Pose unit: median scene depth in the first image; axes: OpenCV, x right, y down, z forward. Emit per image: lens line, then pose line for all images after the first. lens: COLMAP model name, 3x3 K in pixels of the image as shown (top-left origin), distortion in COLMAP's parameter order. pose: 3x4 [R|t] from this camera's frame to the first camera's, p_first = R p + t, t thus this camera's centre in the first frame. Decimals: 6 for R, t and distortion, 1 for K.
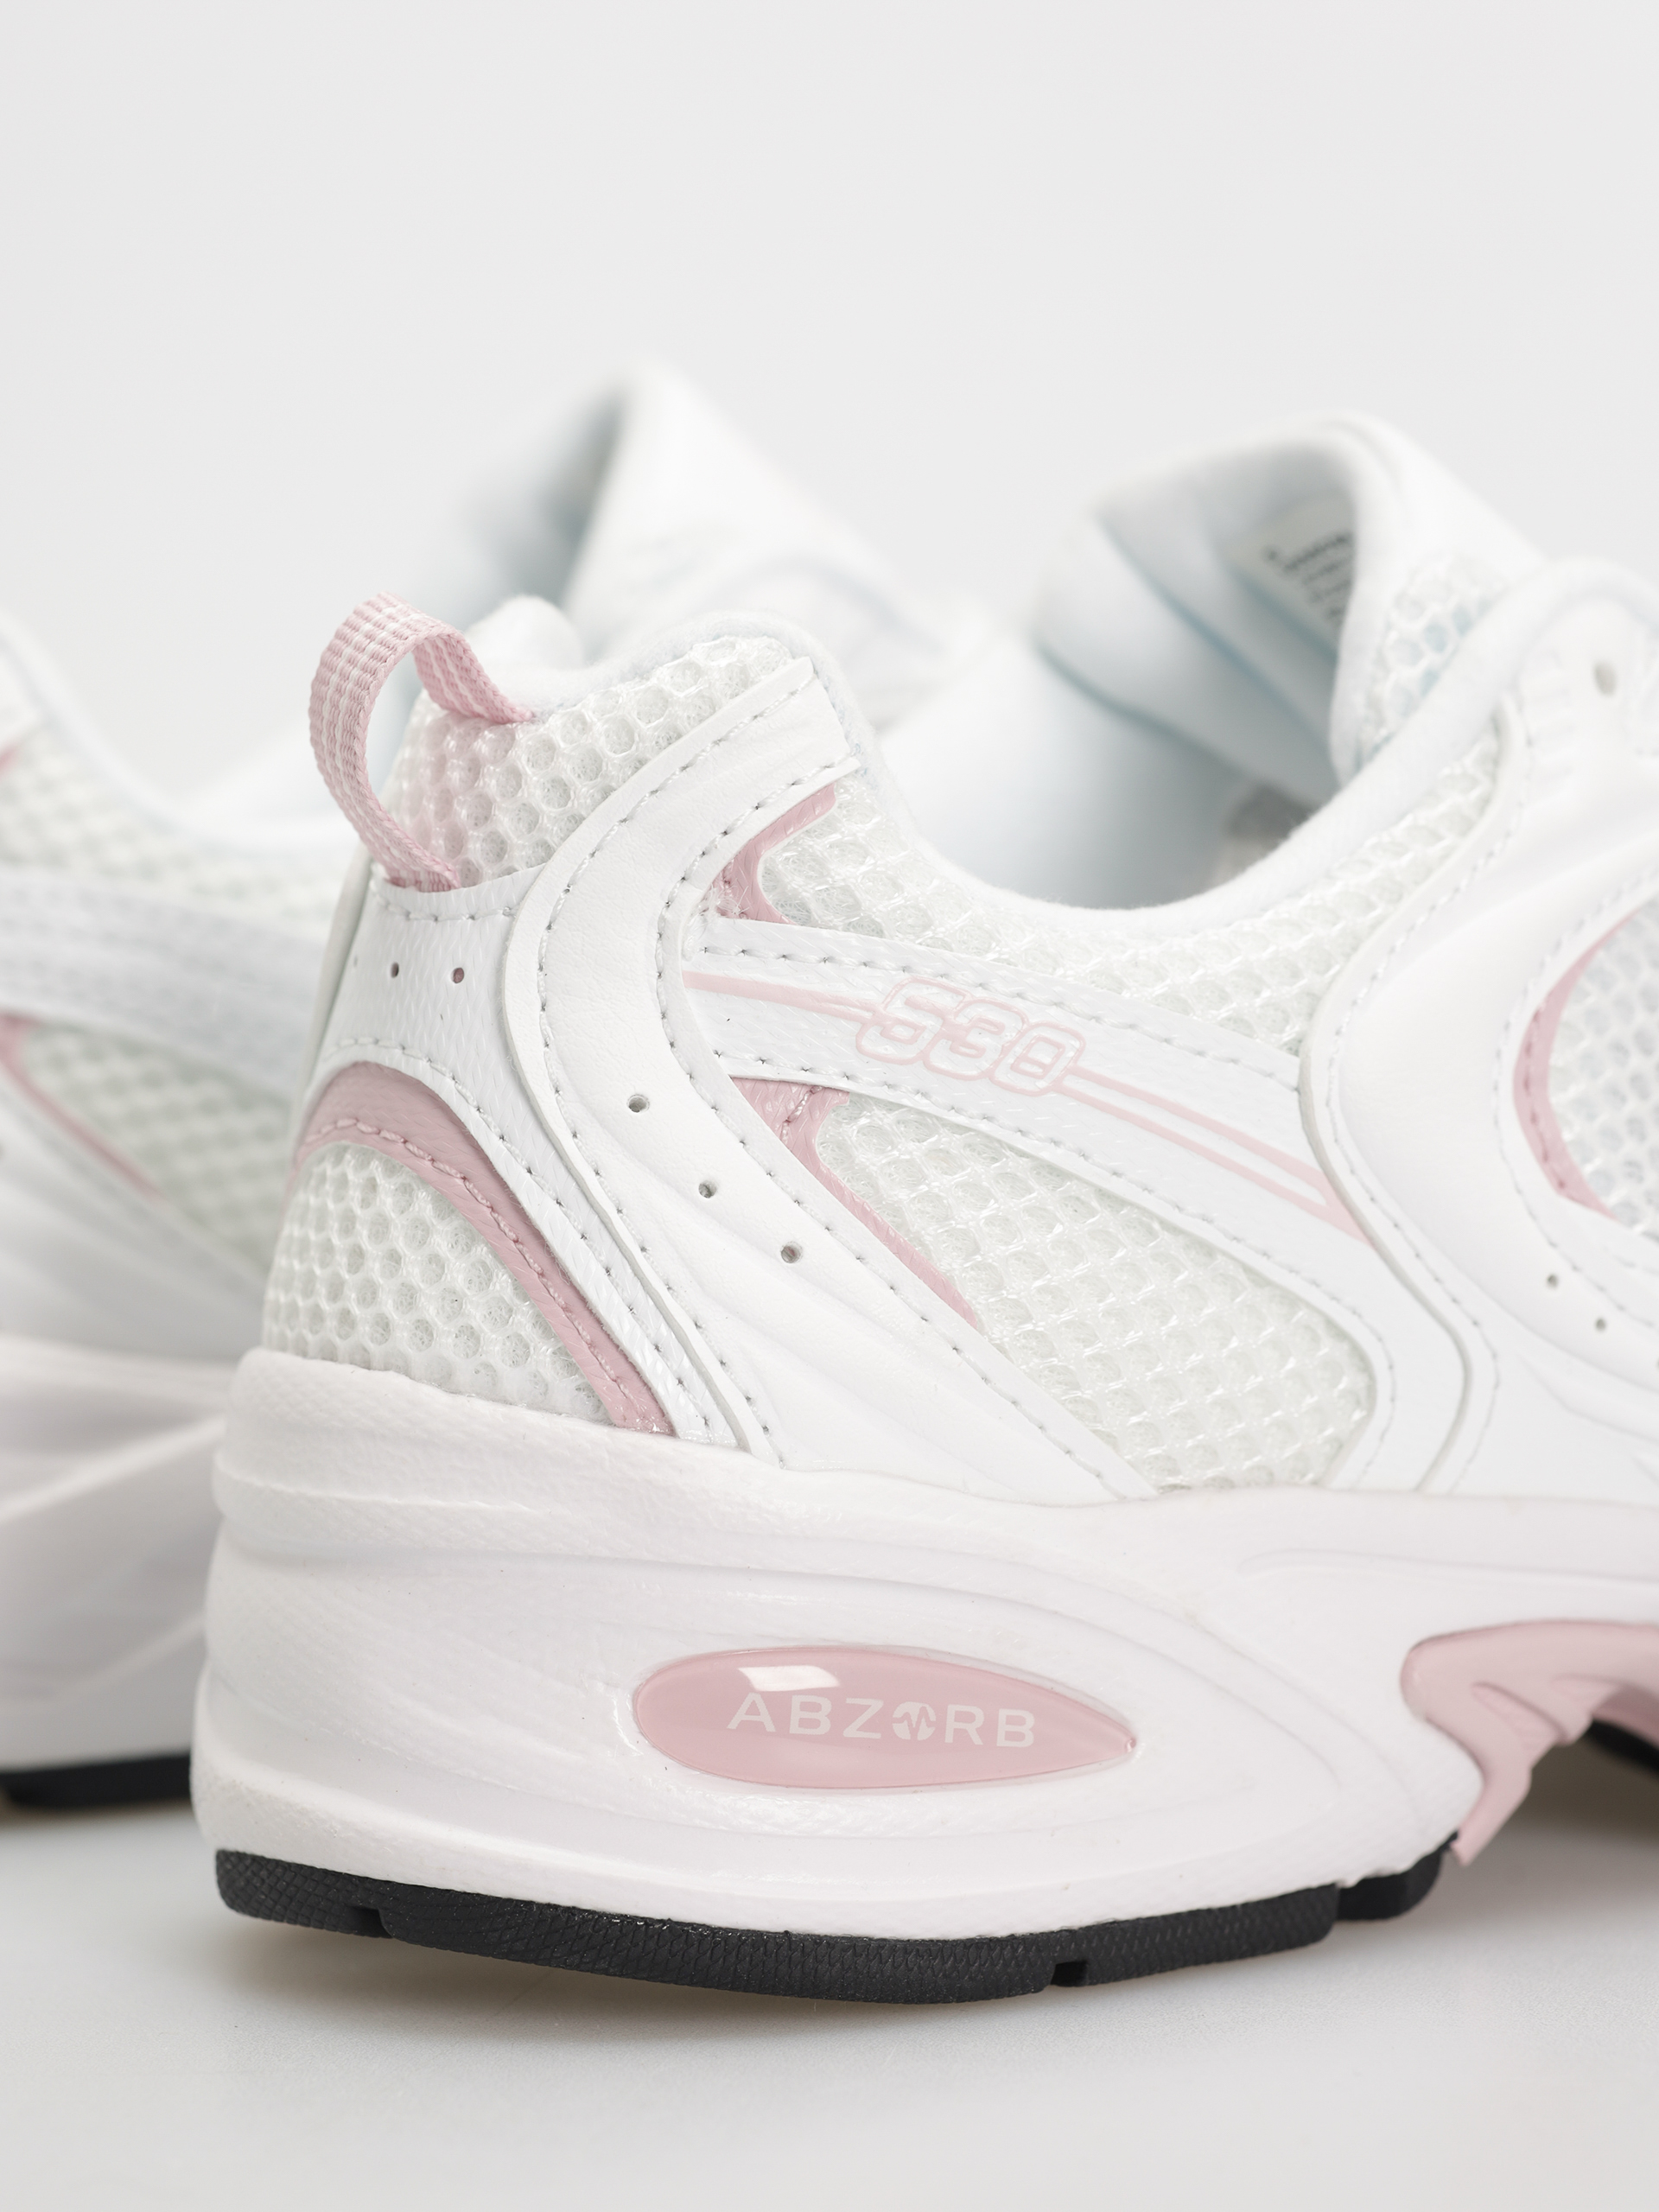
lens RADIAL K [[6987.1, 0, 829.5], [0, 6987.1, 1106.0], [0, 0, 1]] dist [-0.055964, 2.372005]
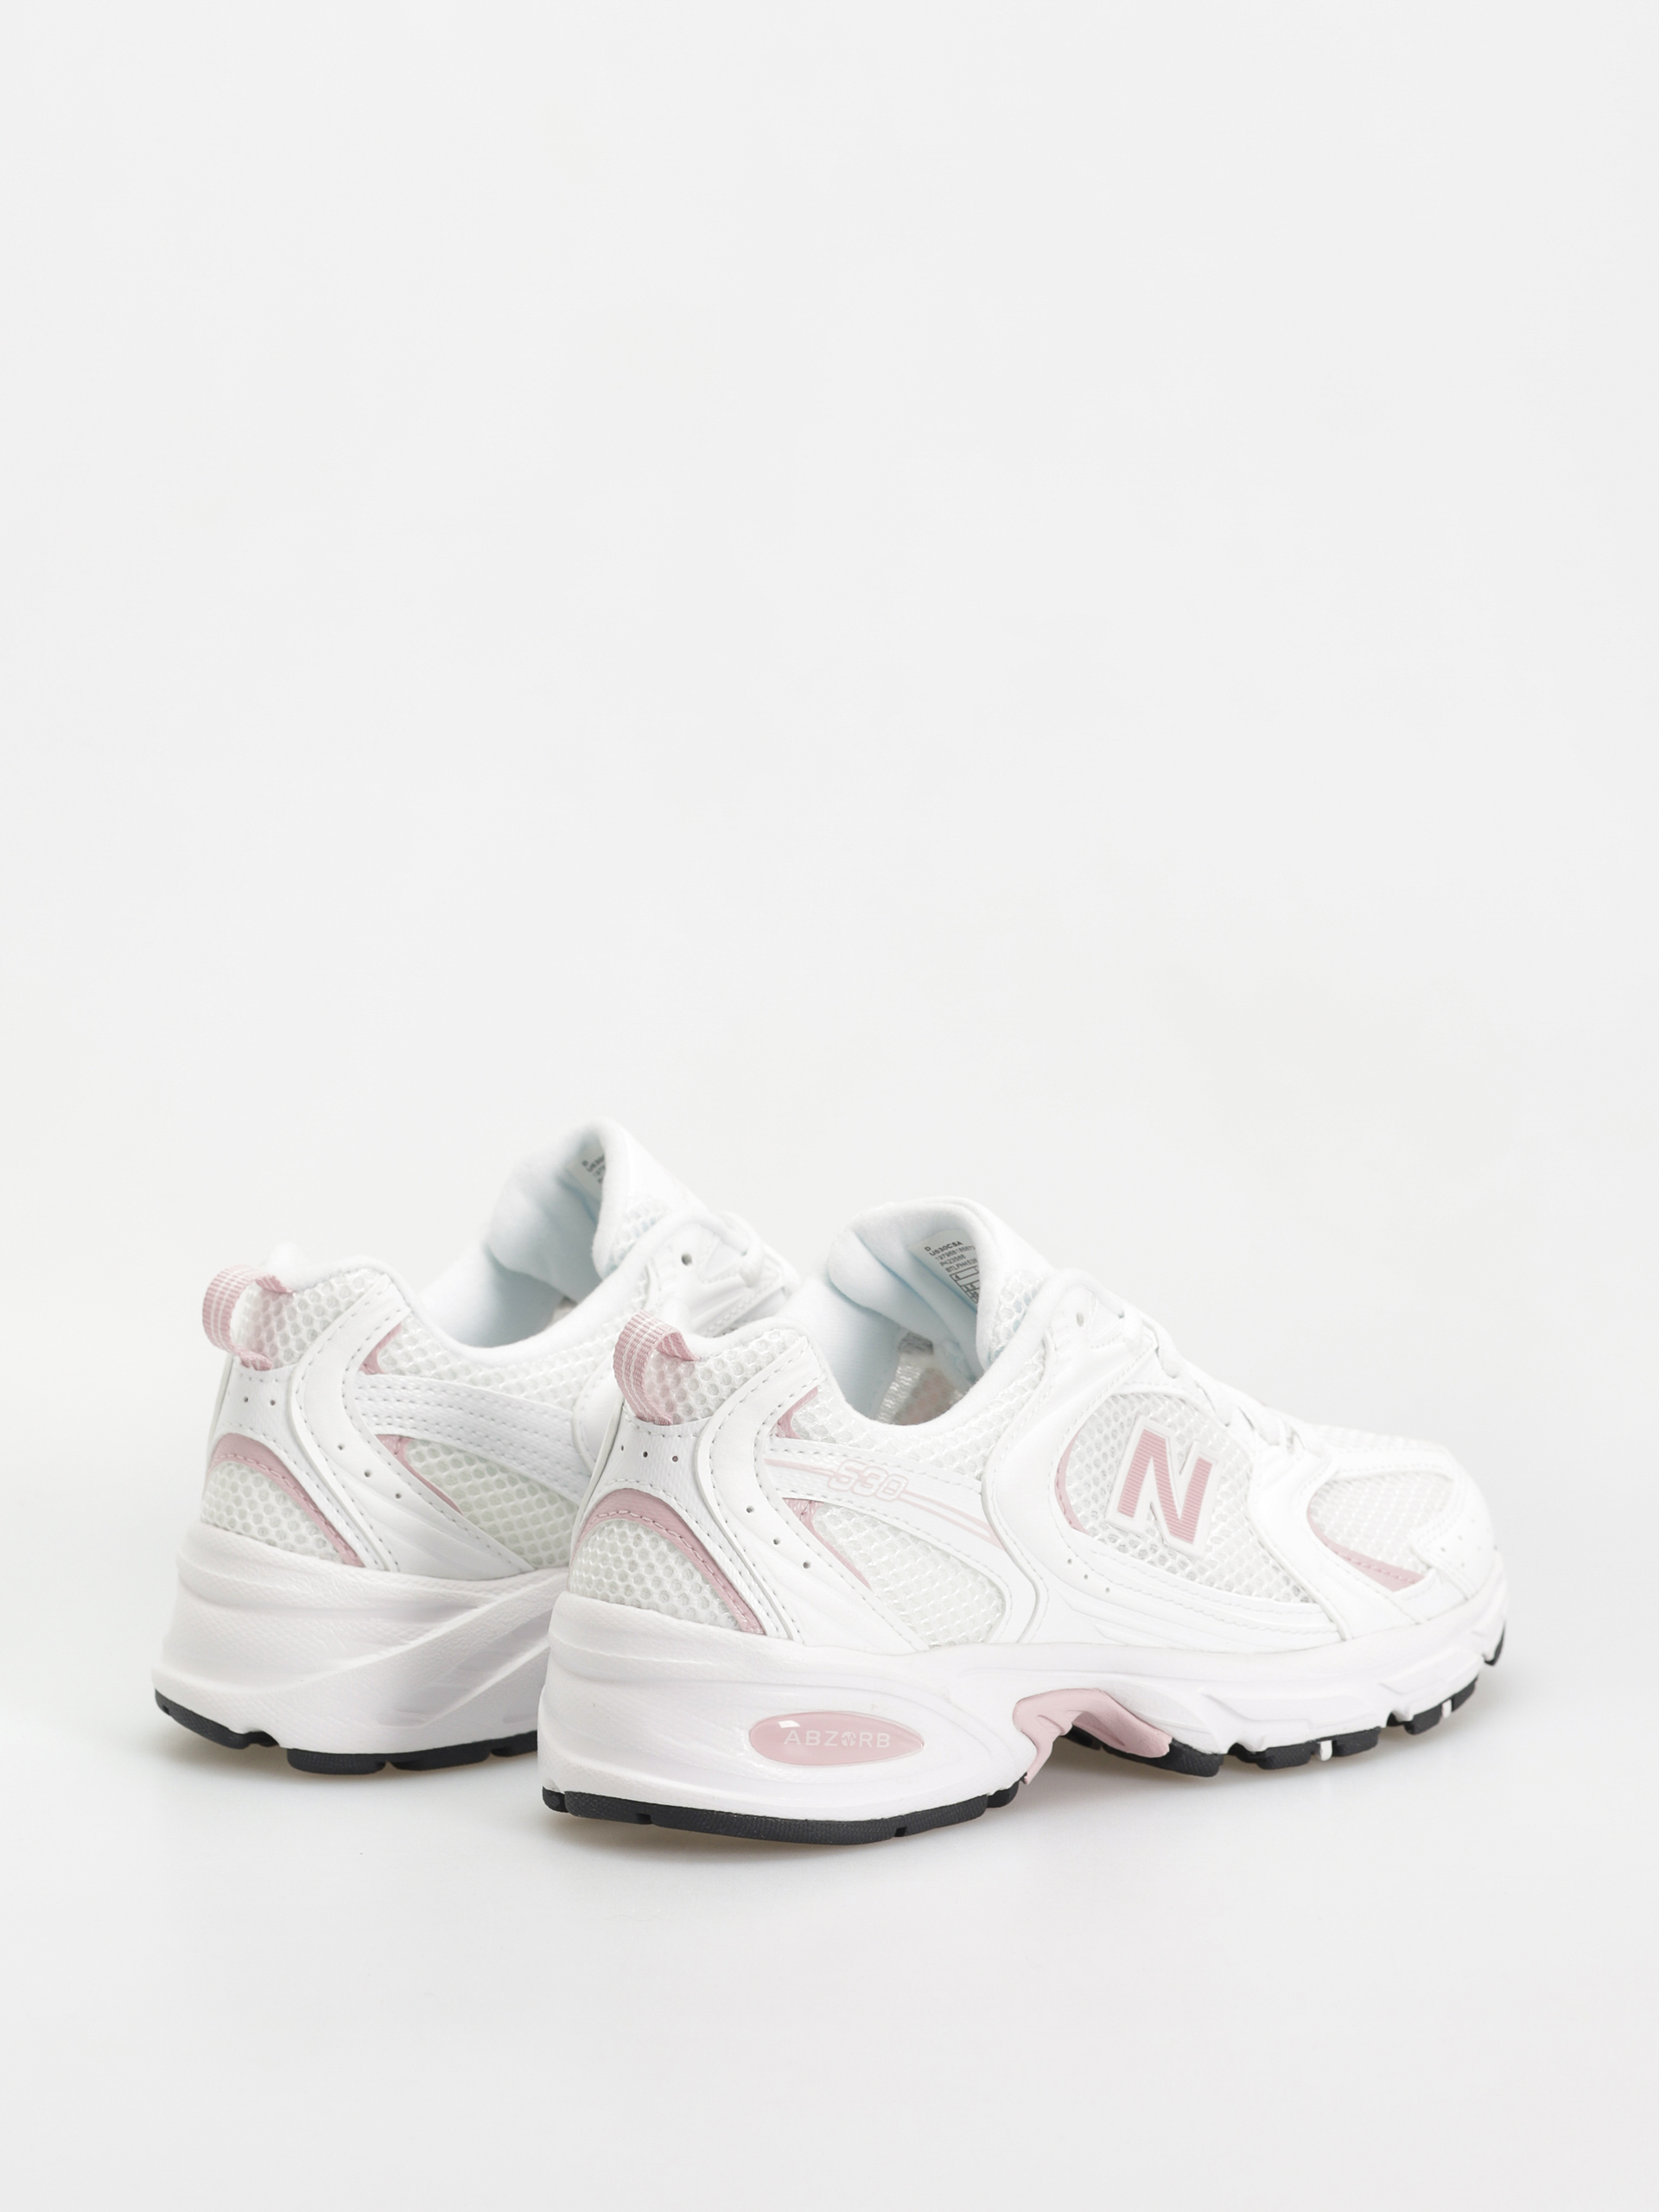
lens RADIAL K [[6987.1, 0, 829.5], [0, 6987.1, 1106.0], [0, 0, 1]] dist [-0.055964, 2.372005]
pose [[0.982376, -0.003248, 0.186889, -0.485120], [-0.002580, 0.999518, 0.030937, -0.232021], [-0.186899, -0.030874, 0.981894, -1.582148]]
